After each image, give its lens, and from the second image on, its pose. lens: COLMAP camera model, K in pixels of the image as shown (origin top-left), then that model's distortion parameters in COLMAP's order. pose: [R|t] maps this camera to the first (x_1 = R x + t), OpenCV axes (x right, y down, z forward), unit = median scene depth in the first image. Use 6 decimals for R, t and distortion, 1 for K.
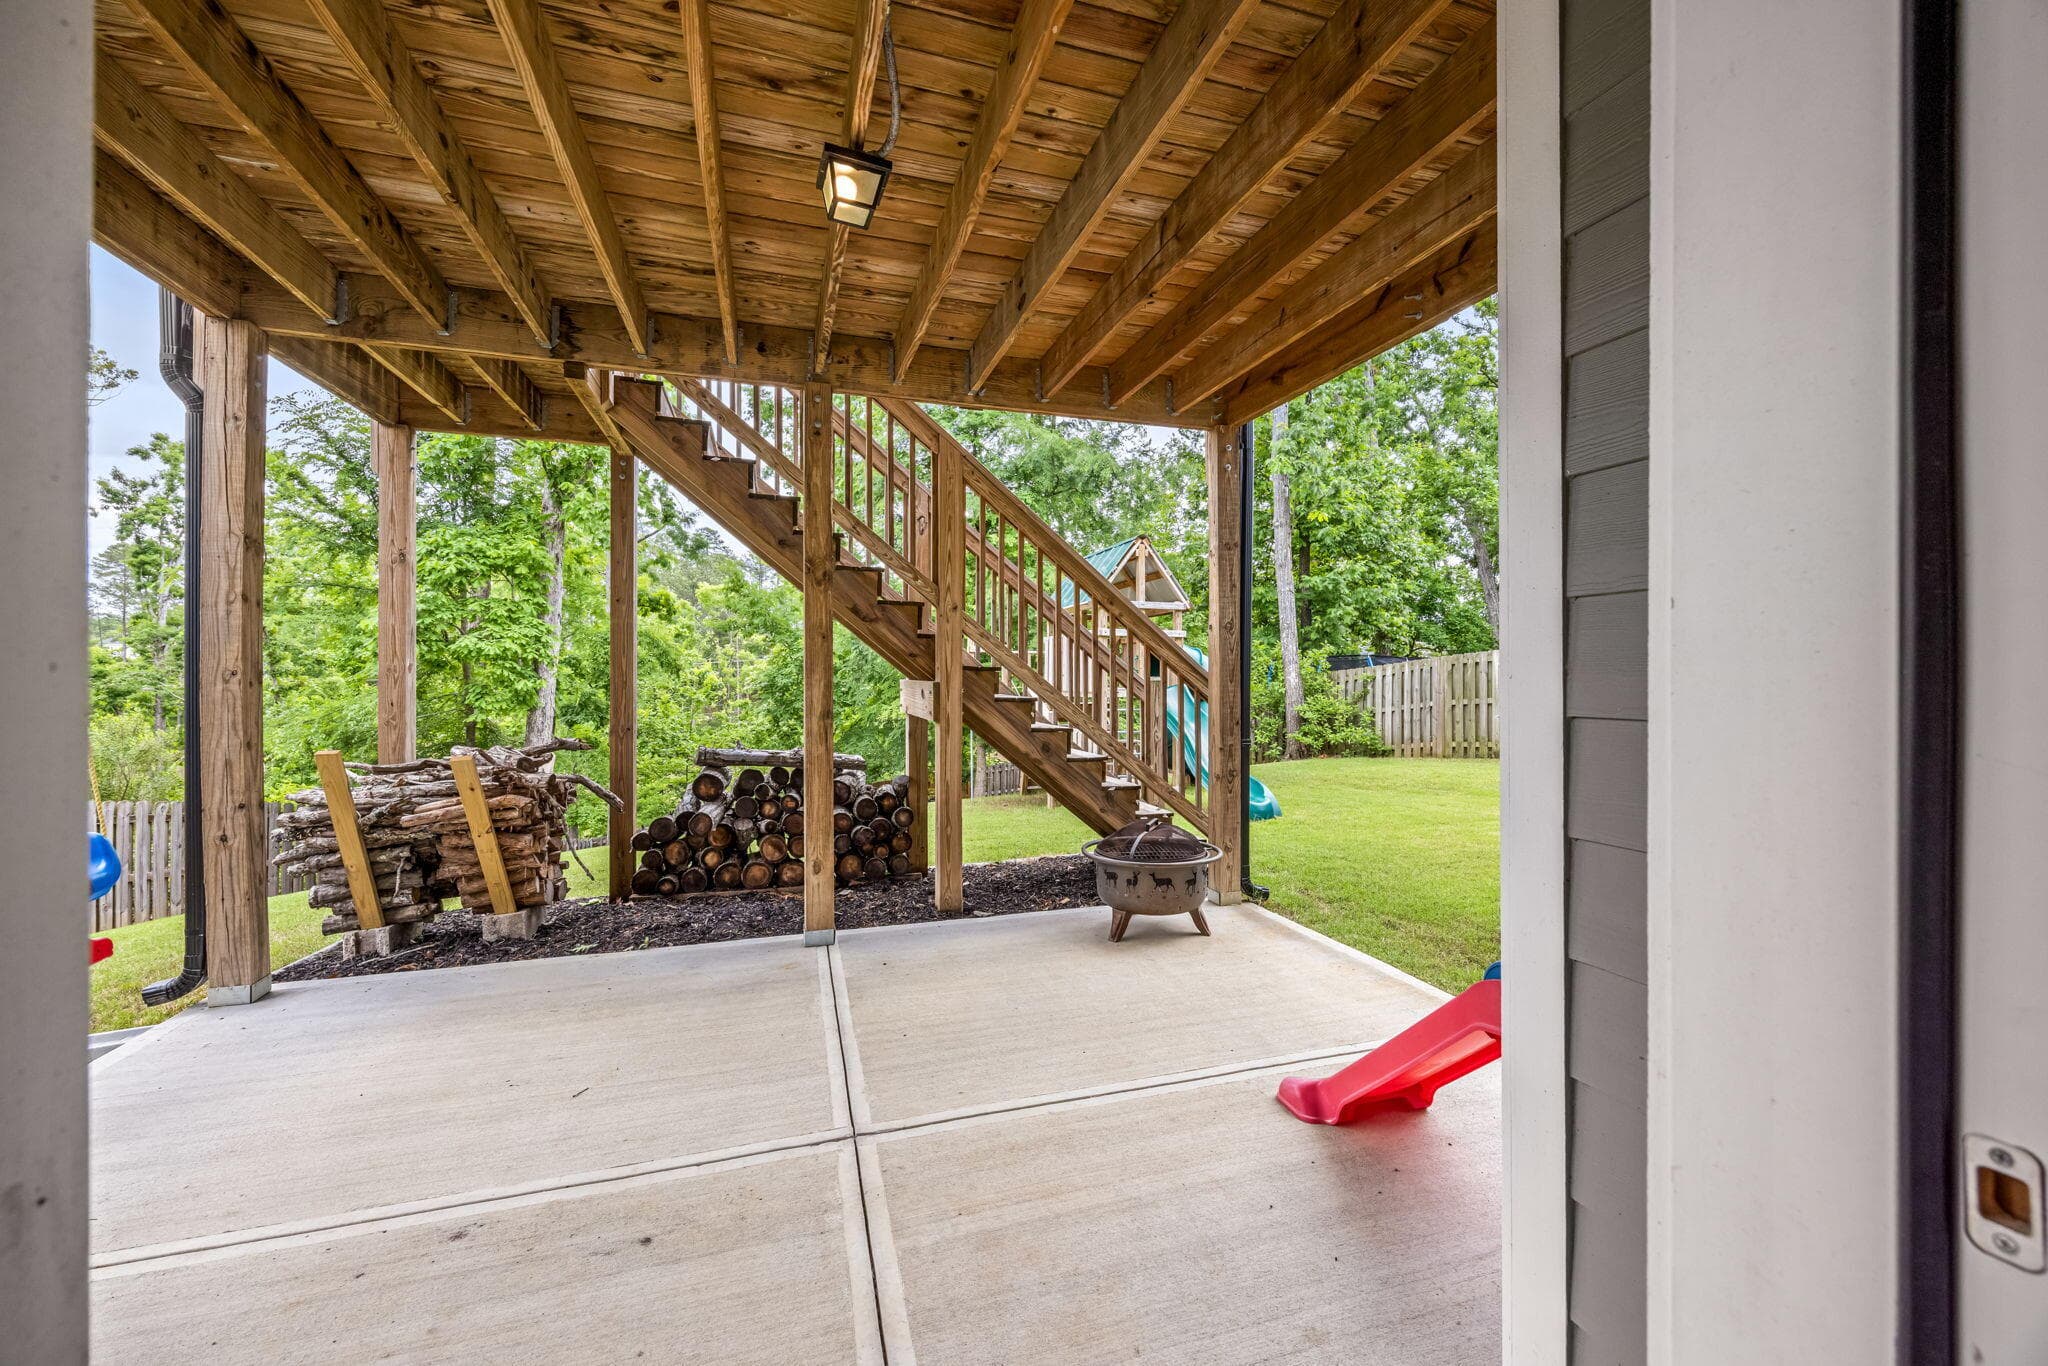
lens RADIAL K [[769.8, 0, 1035.0], [0, 769.8, 682.1], [0, 0, 1]] dist [-0.001663, -0.000379]
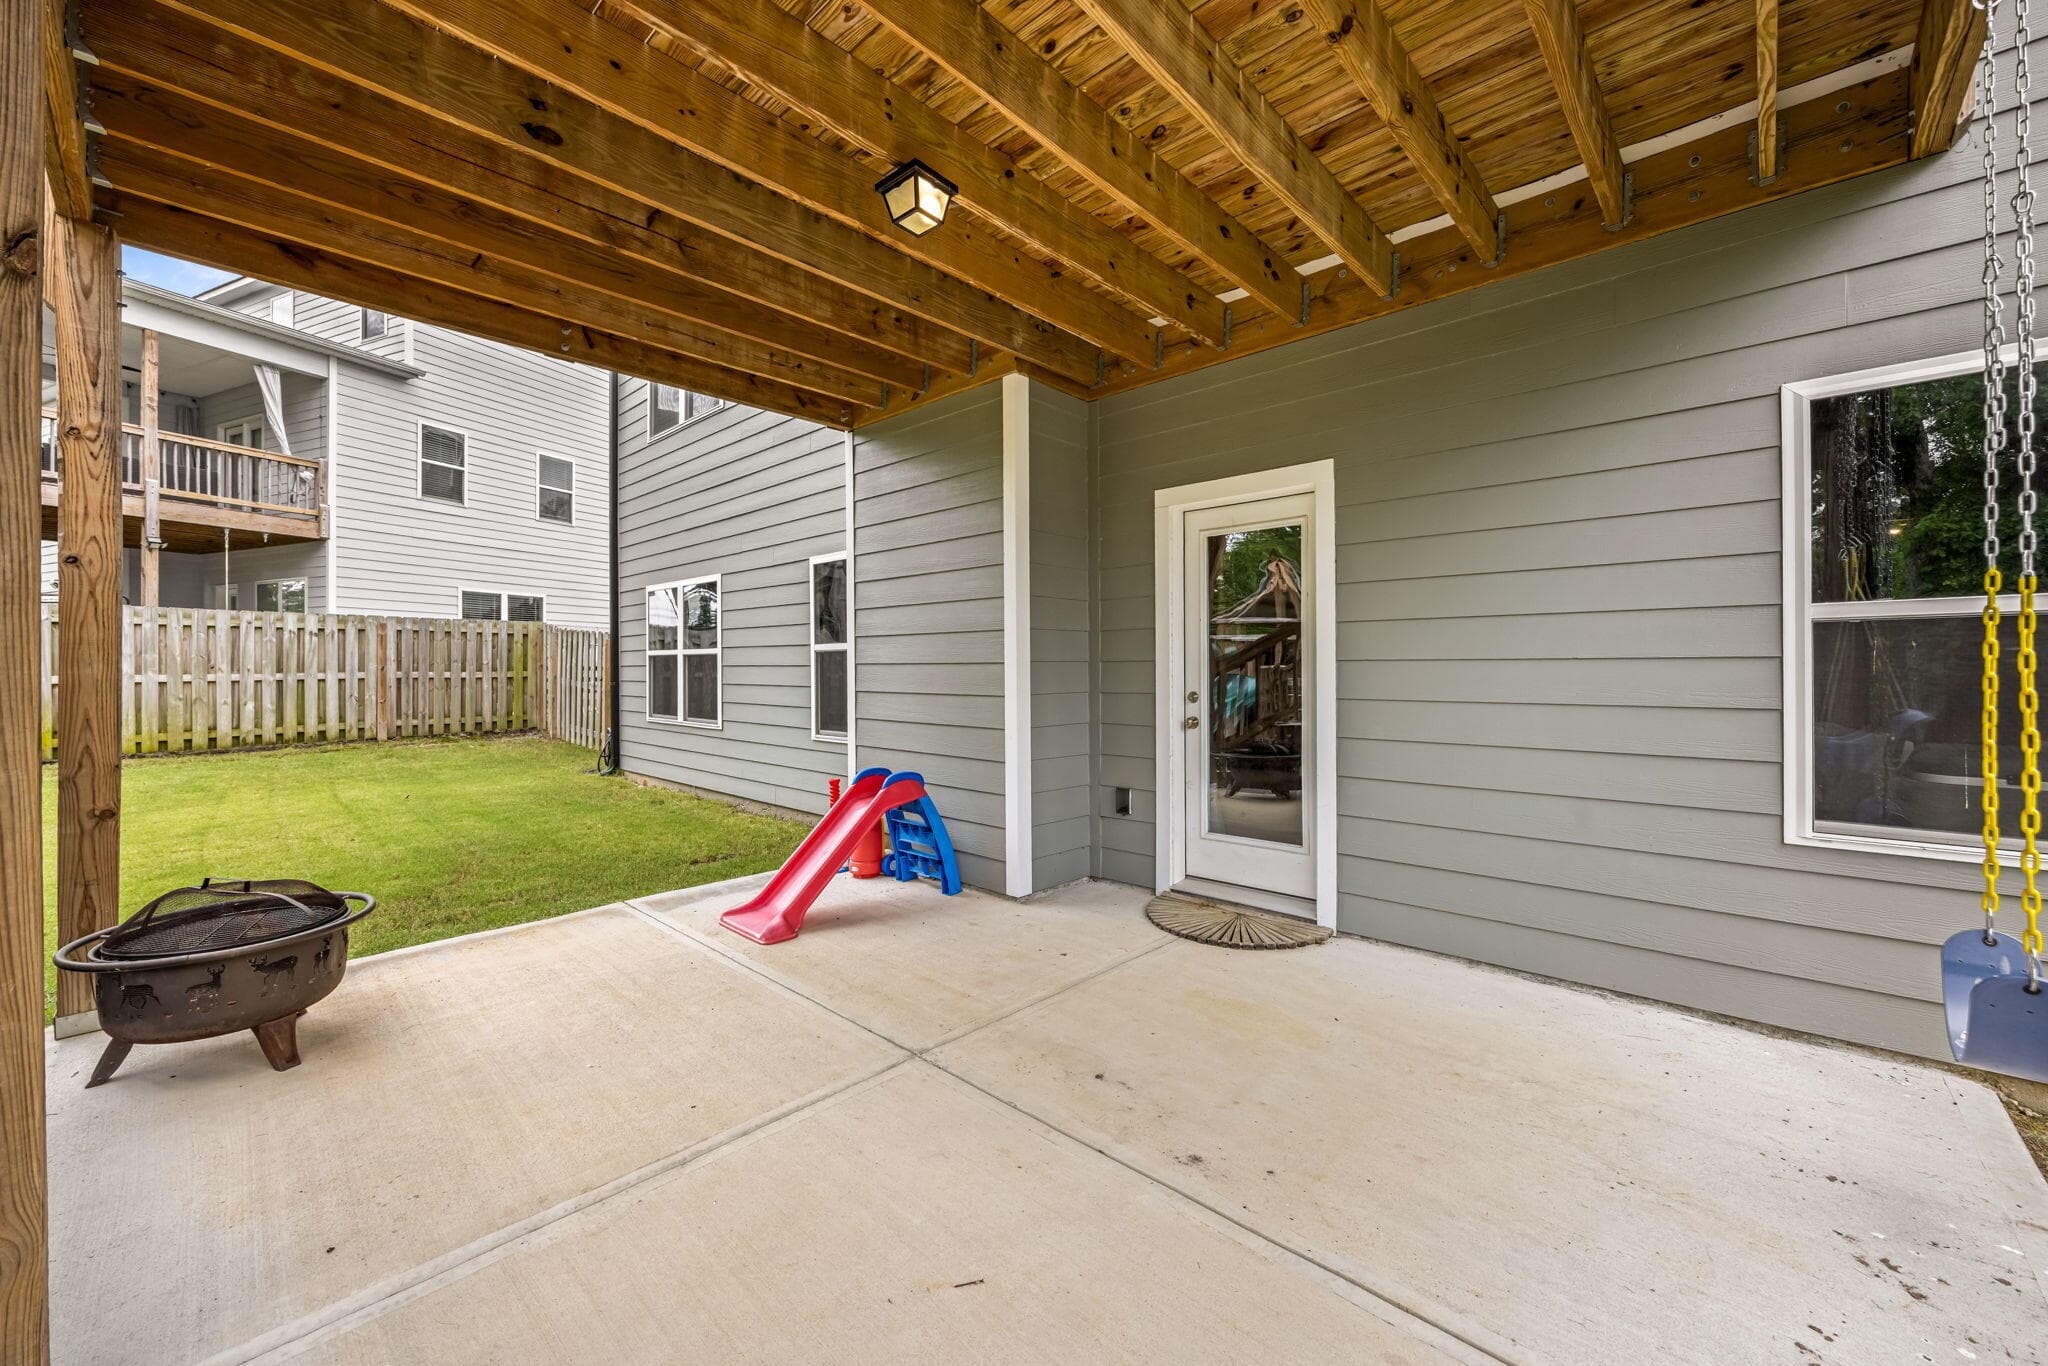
lens RADIAL K [[813.8, 0, 1018.3], [0, 813.8, 671.7], [0, 0, 1]] dist [0.003000, 0.000505]
pose [[-0.475209, -0.002166, 0.879870, -1.004716], [0.001195, 0.999994, 0.003107, 0.030371], [-0.879872, 0.002528, -0.475204, 1.082902]]
